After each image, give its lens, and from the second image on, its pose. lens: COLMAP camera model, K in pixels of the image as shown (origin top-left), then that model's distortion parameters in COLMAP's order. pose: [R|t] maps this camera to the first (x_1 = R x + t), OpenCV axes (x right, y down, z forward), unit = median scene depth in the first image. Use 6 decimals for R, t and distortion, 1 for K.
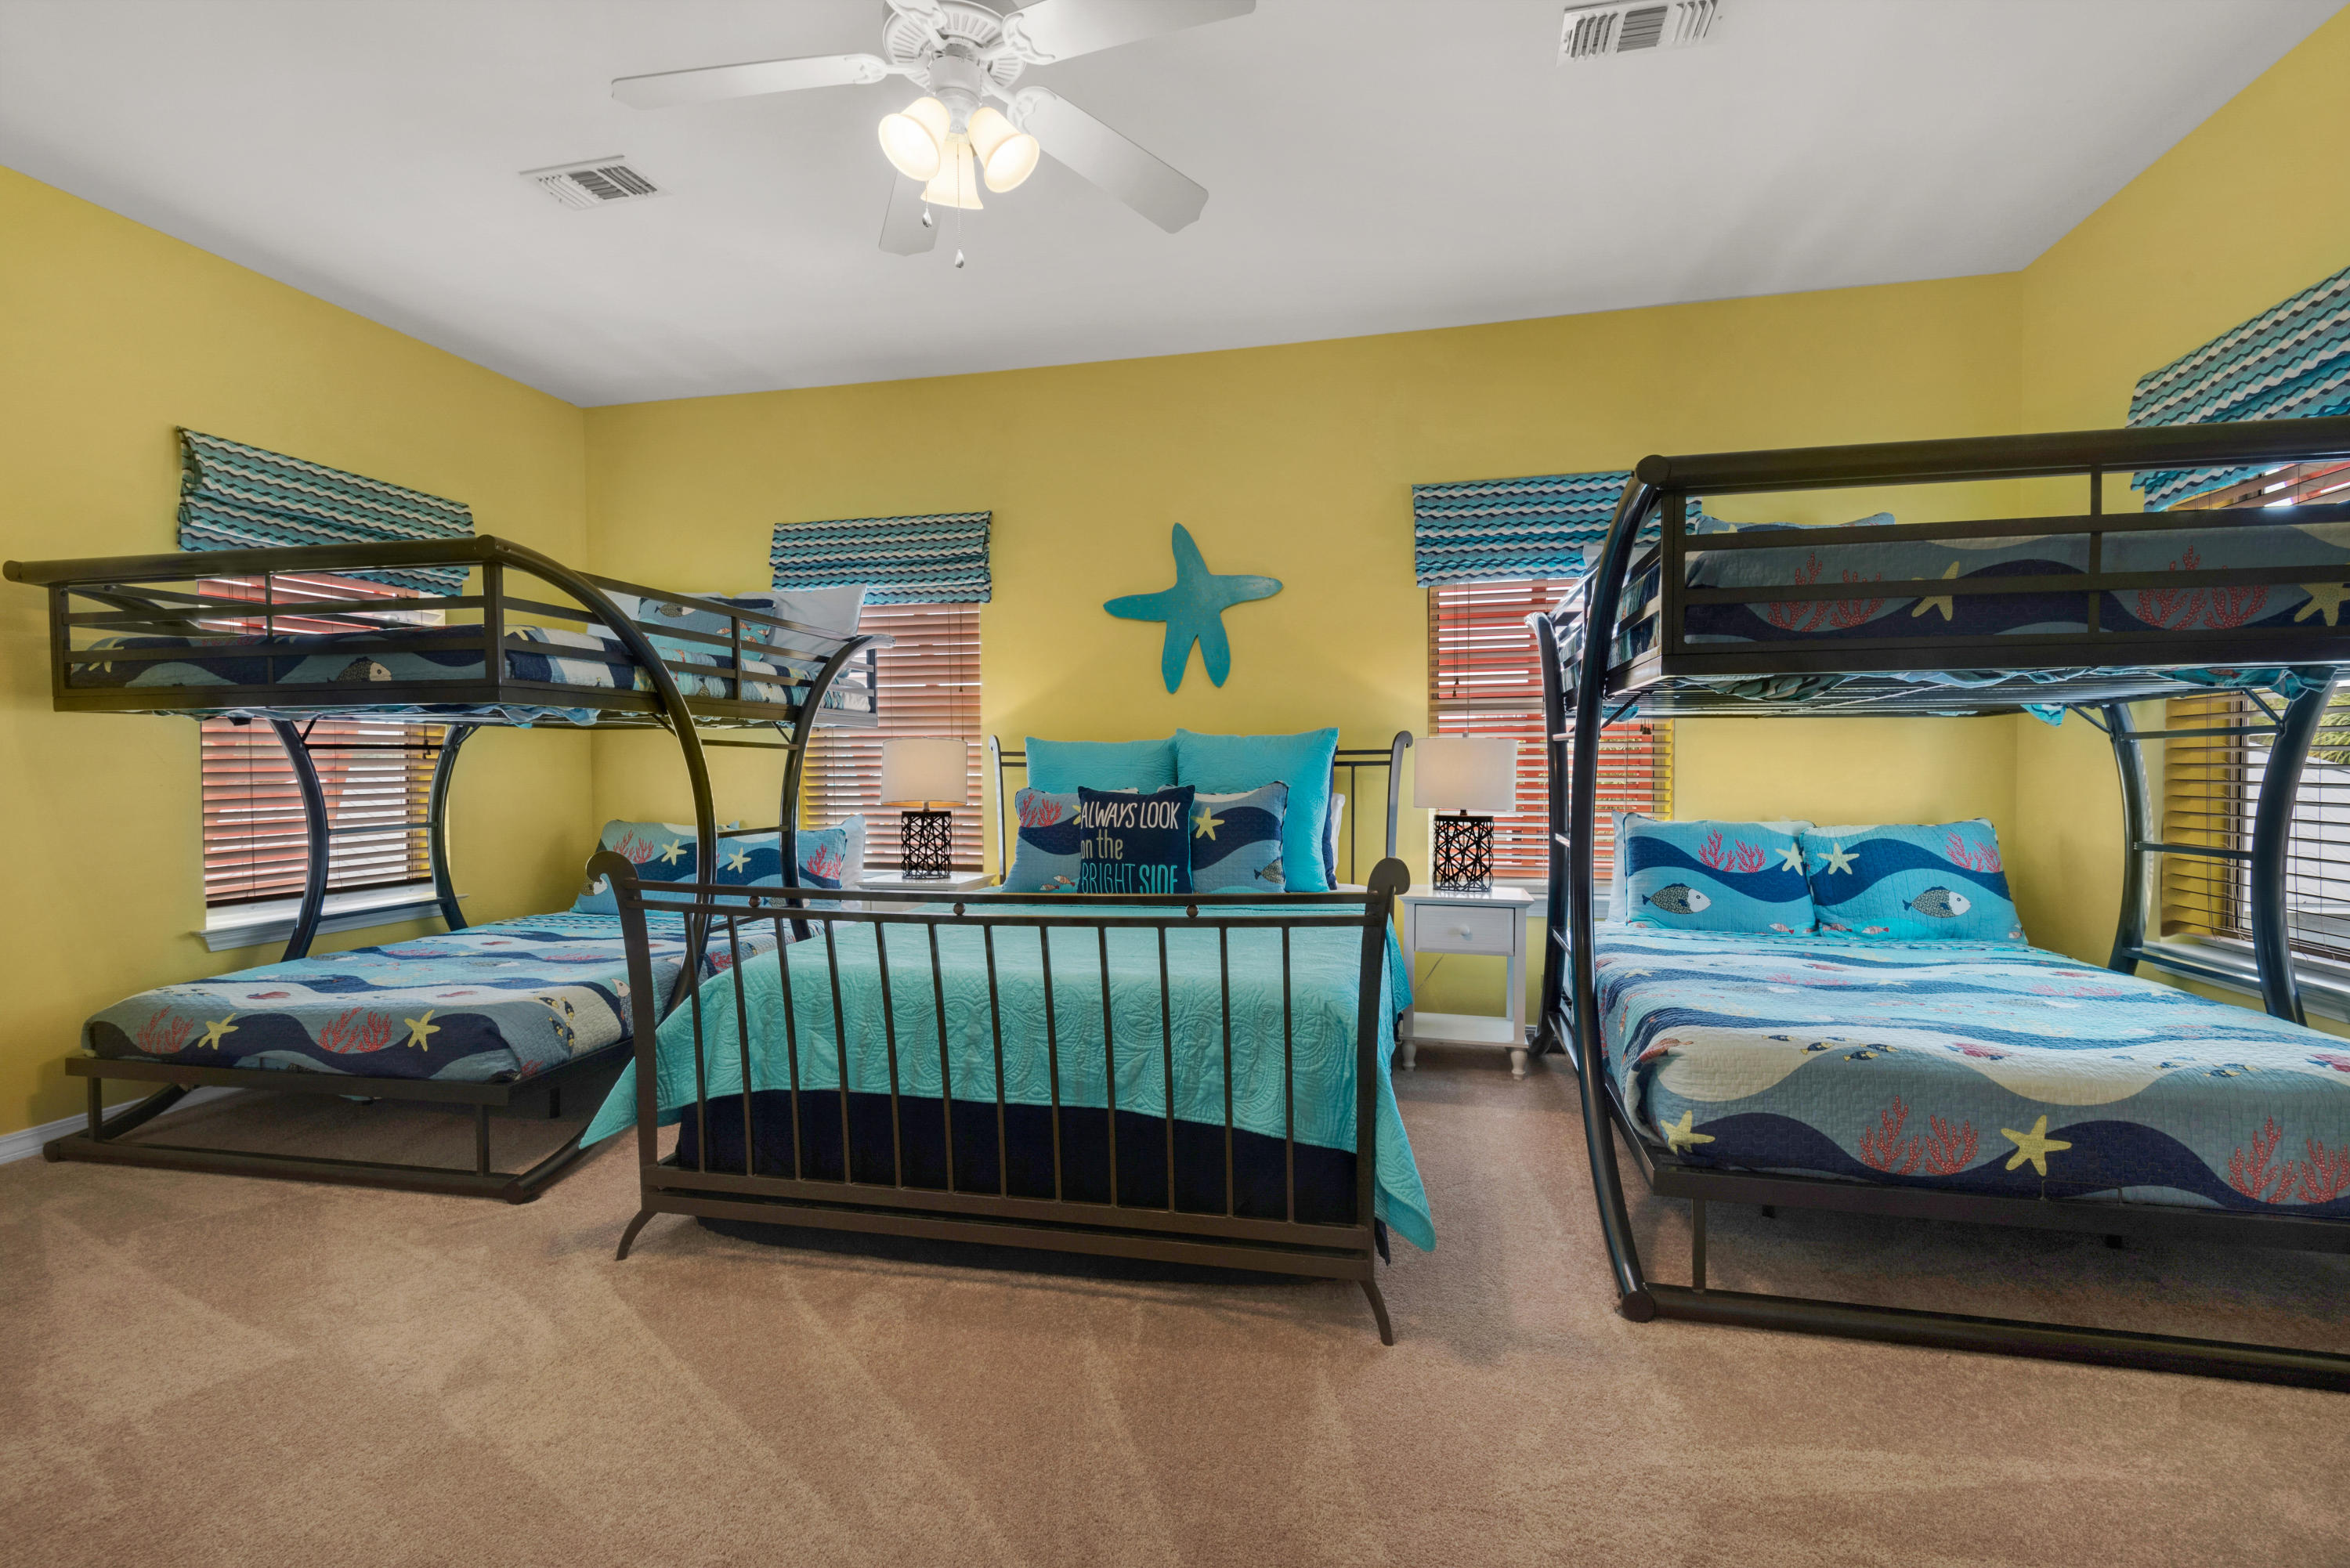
lens RADIAL K [[1053.2, 0, 1175.0], [0, 1053.2, 784.0], [0, 0, 1]] dist [-0.000663, -0.000452]
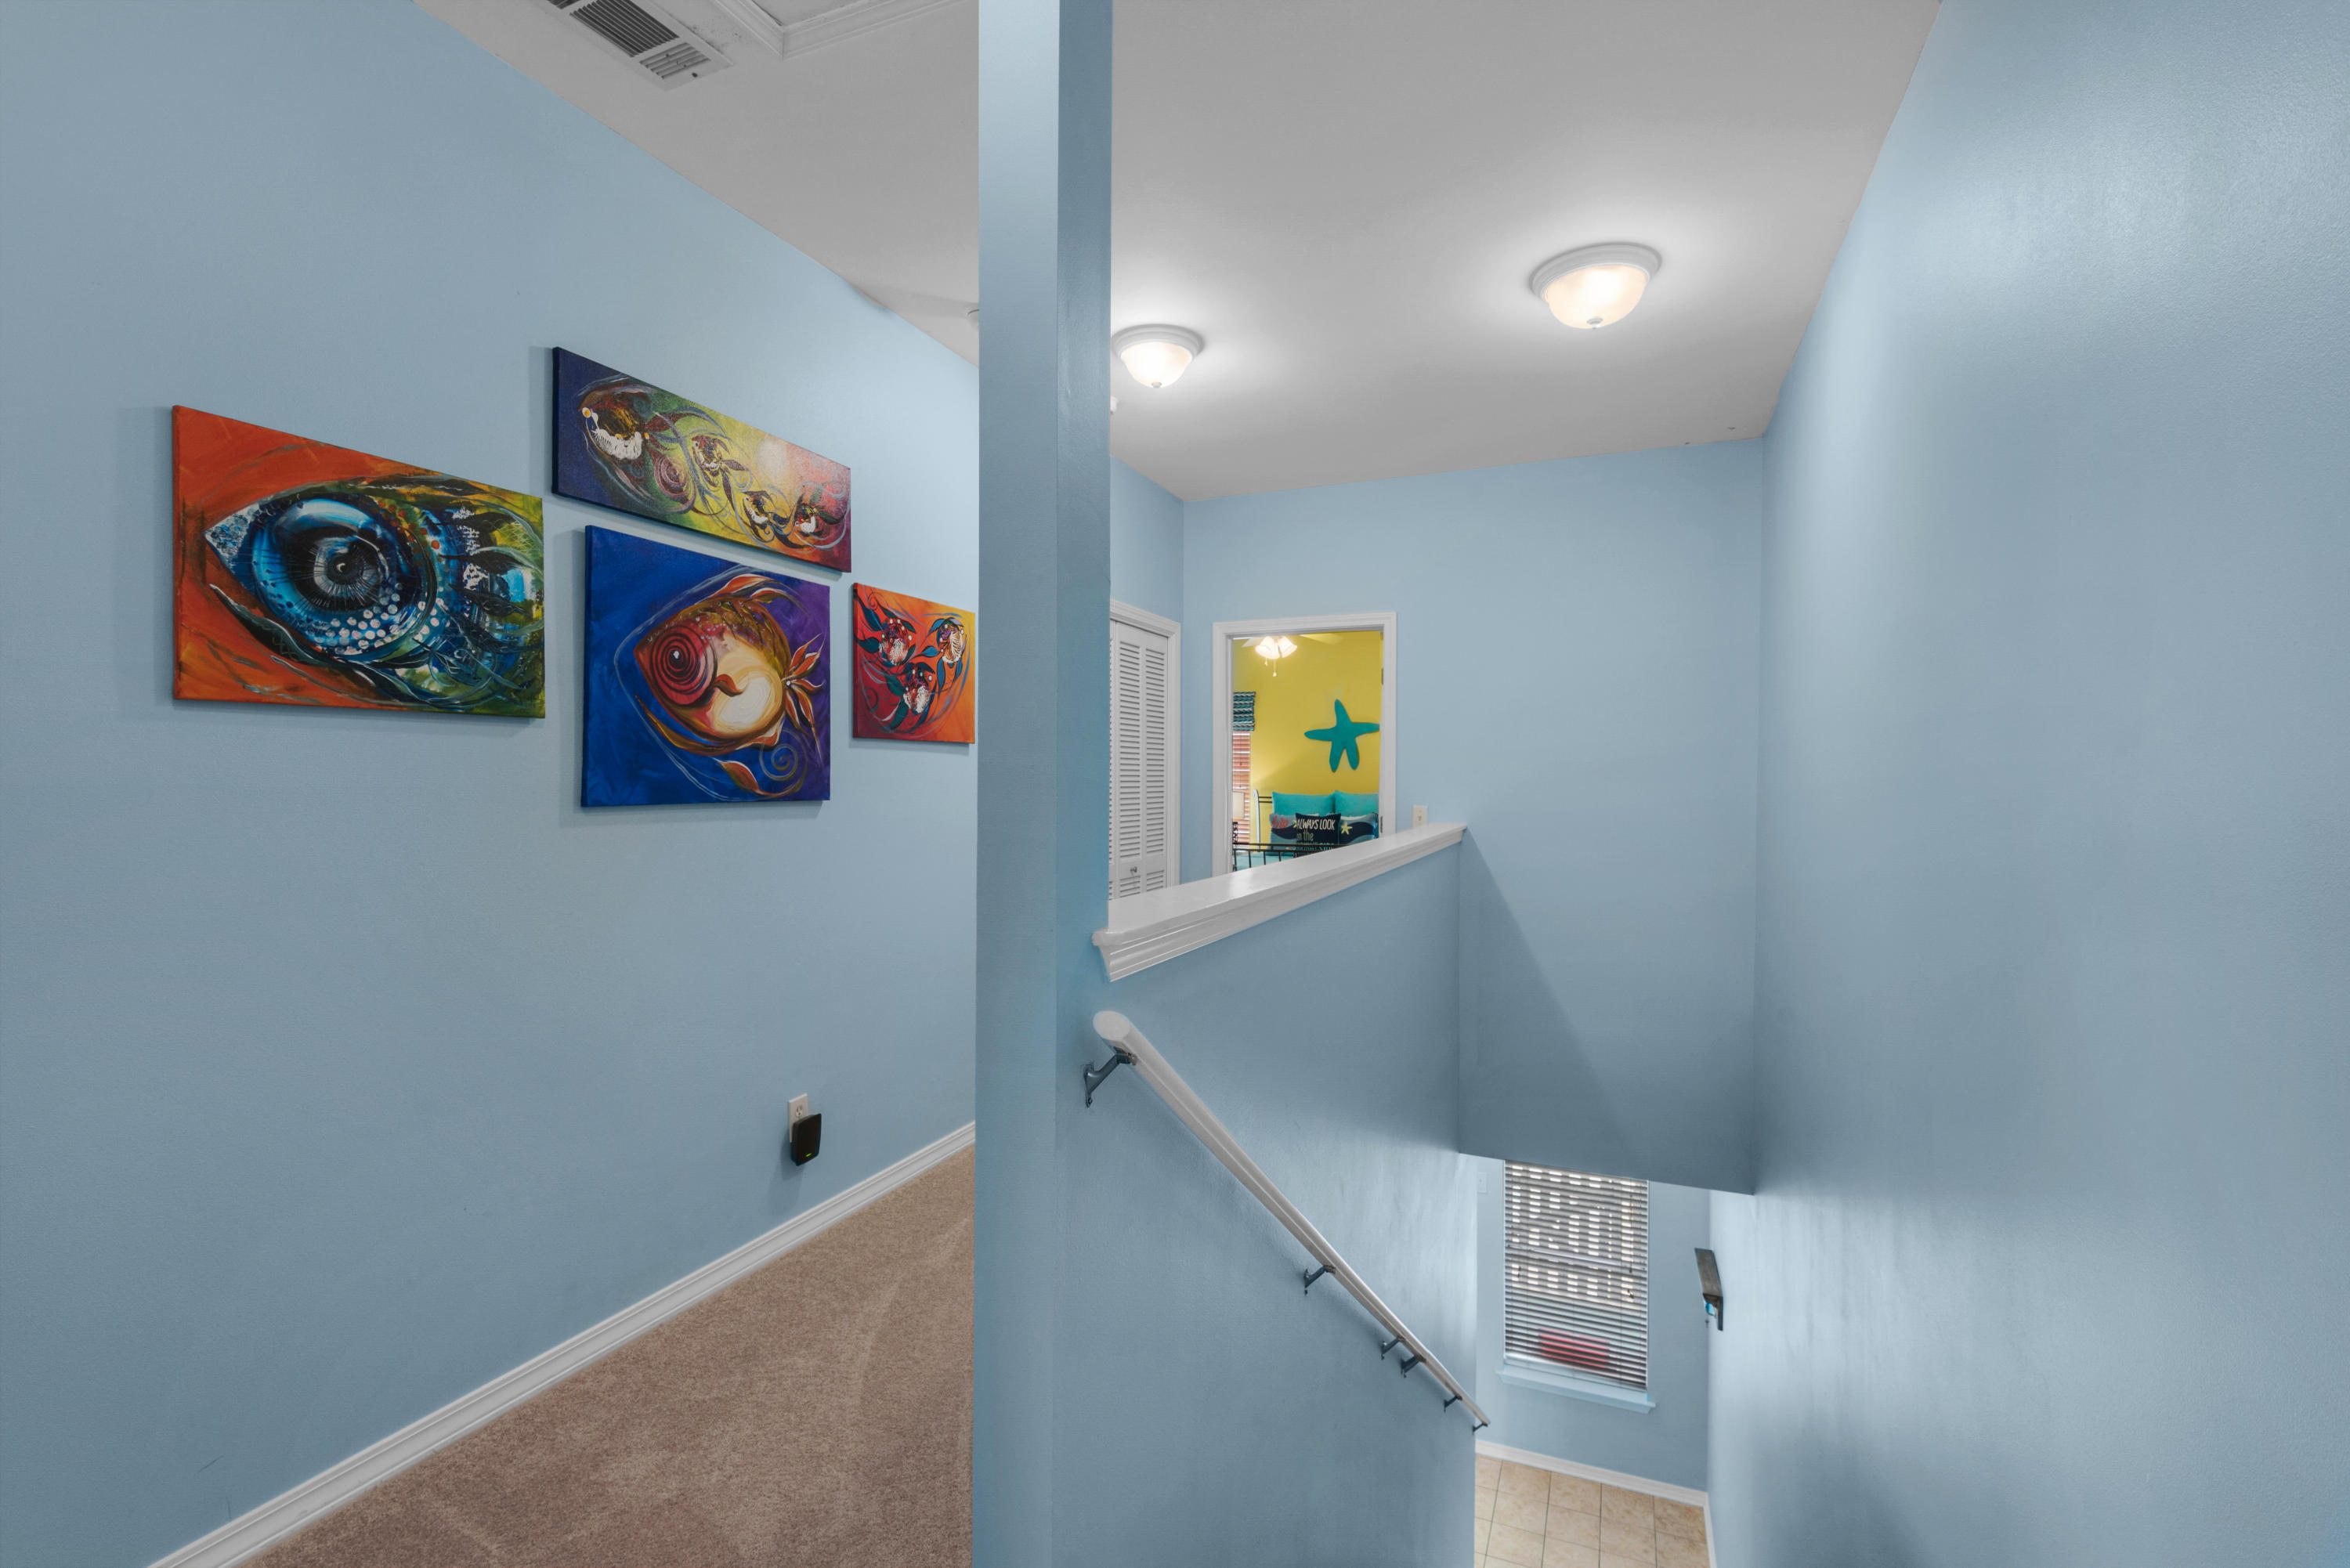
lens RADIAL K [[1053.2, 0, 1175.0], [0, 1053.2, 784.0], [0, 0, 1]] dist [-0.000663, -0.000452]
pose [[0.986885, 0.012415, -0.160948, 0.028474], [-0.014010, 0.999863, -0.008782, -0.038255], [0.160817, 0.010922, 0.986924, -1.468412]]
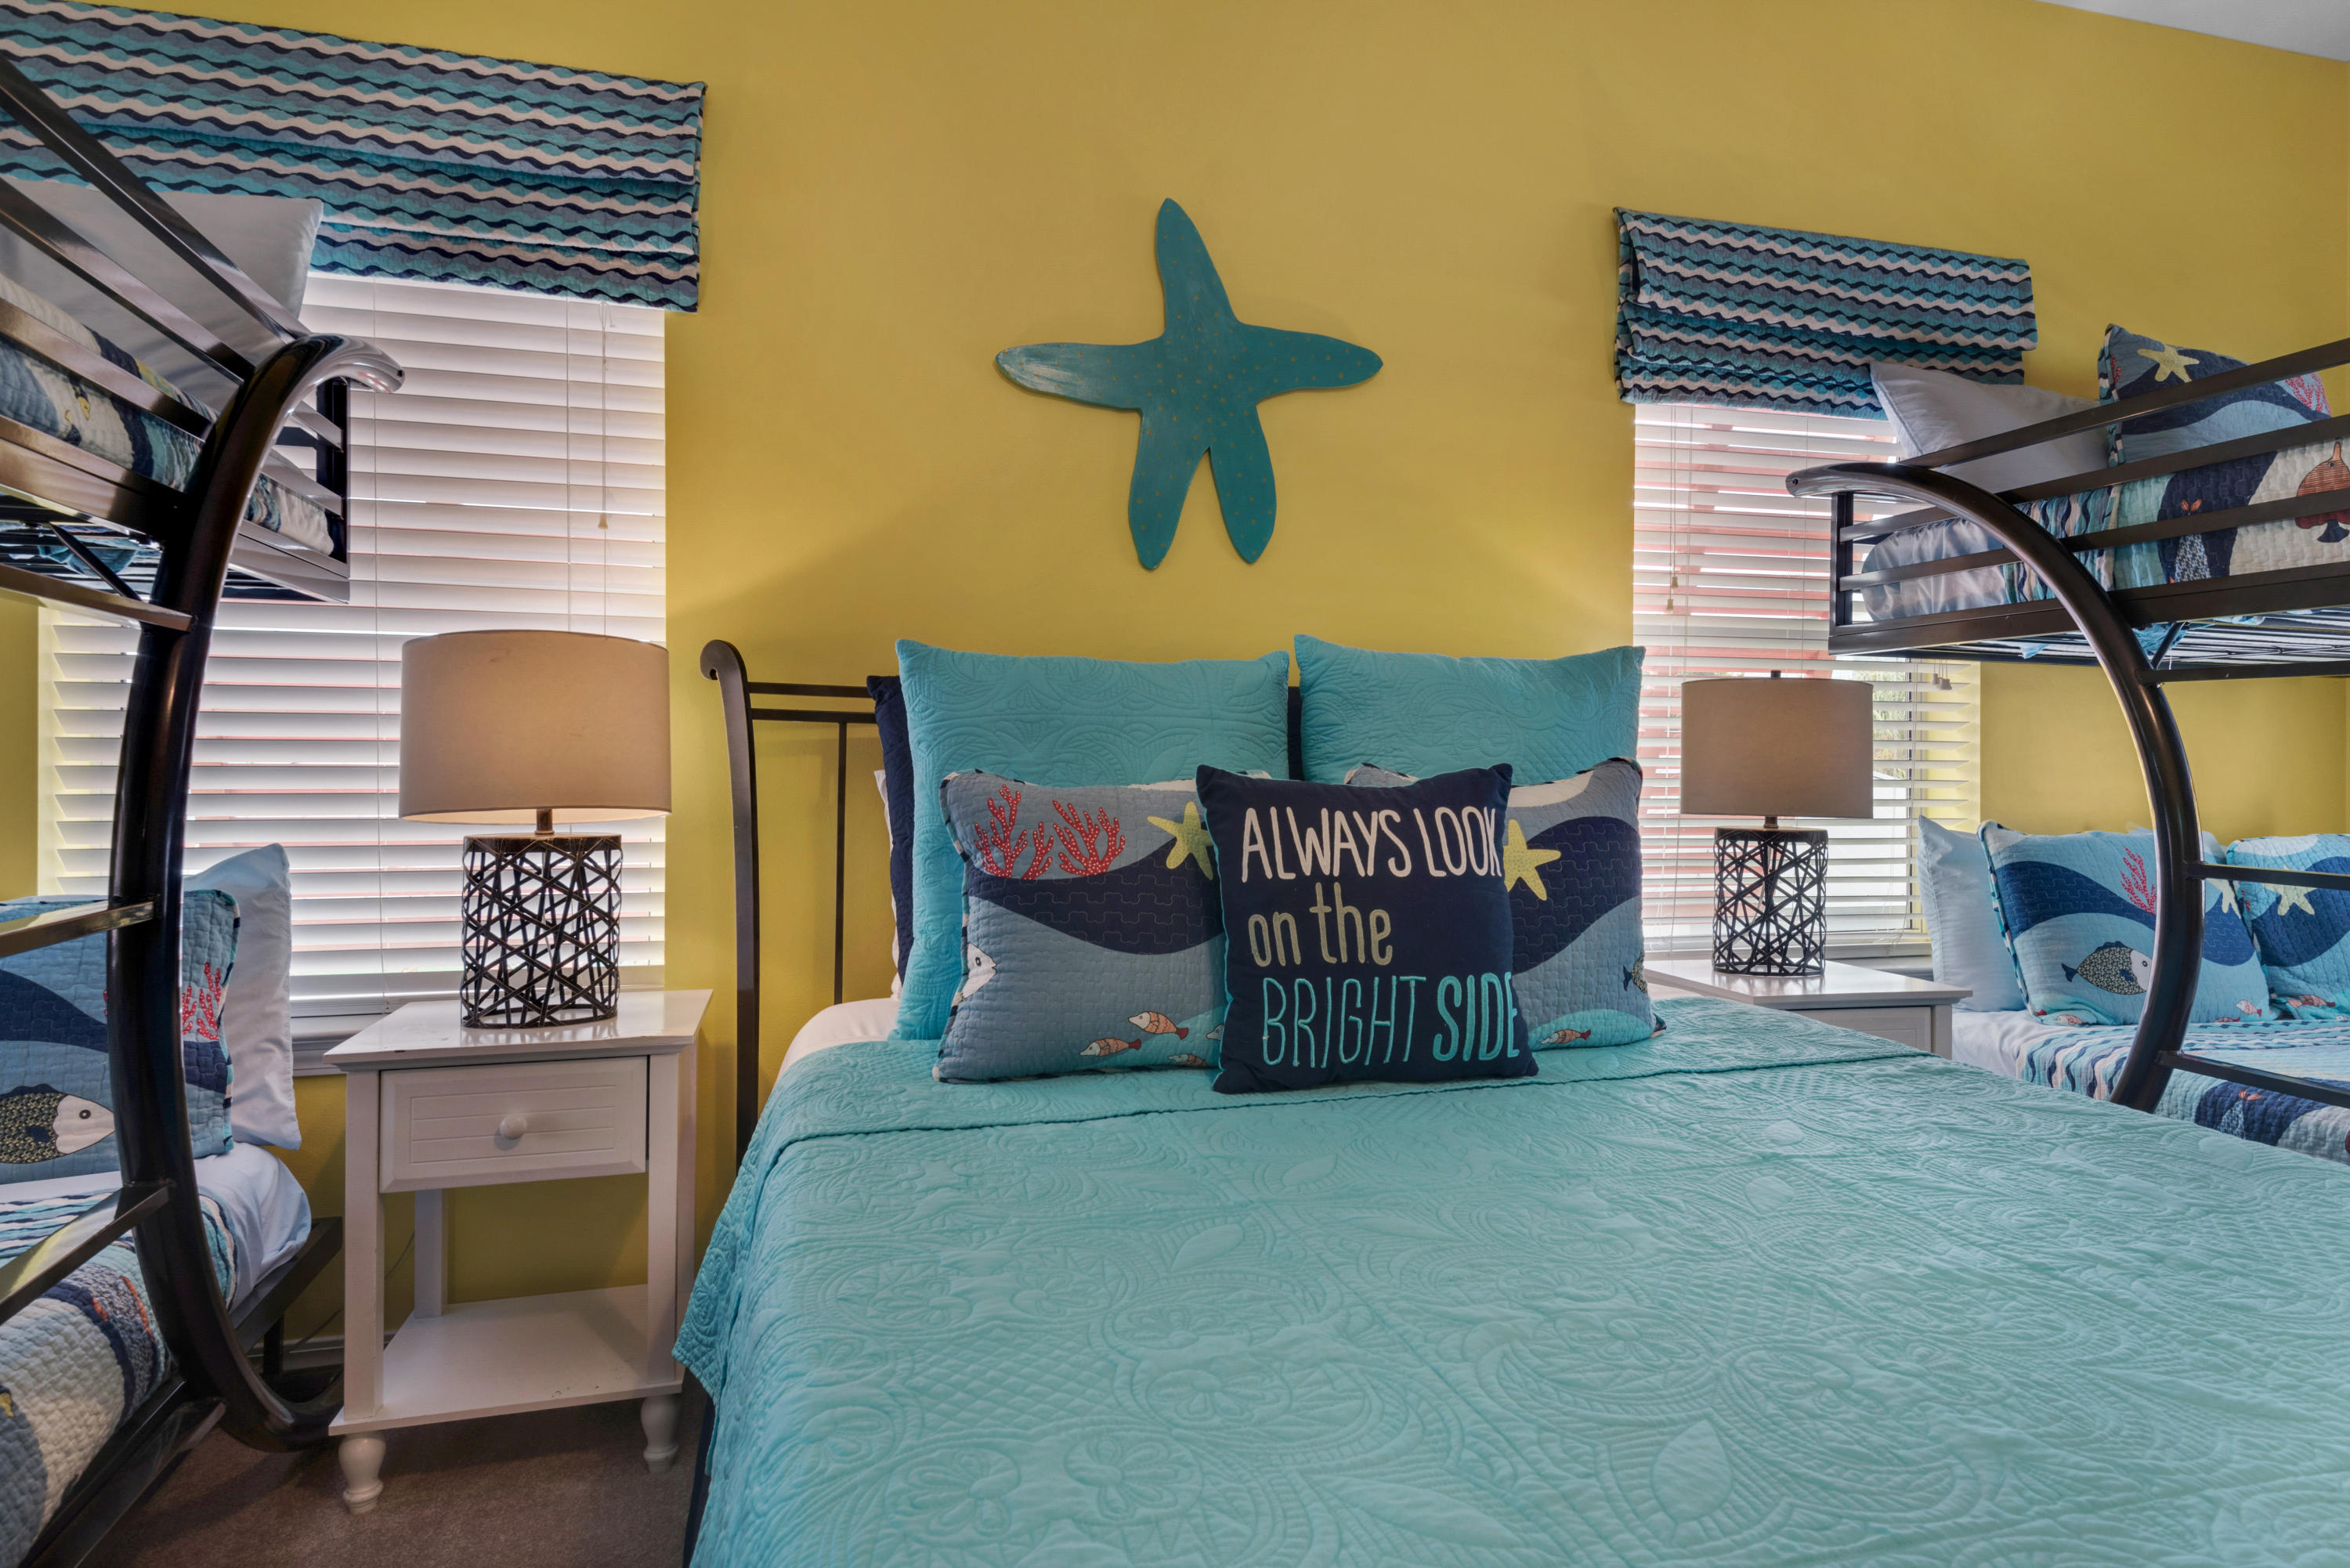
lens RADIAL K [[1294.3, 0, 1173.6], [0, 1294.3, 751.1], [0, 0, 1]] dist [0.008403, 0.000541]
pose [[0.874703, 0.014416, 0.484445, -0.297292], [-0.004508, 0.999756, -0.021612, 0.006322], [-0.484639, 0.016720, 0.874555, 0.563931]]
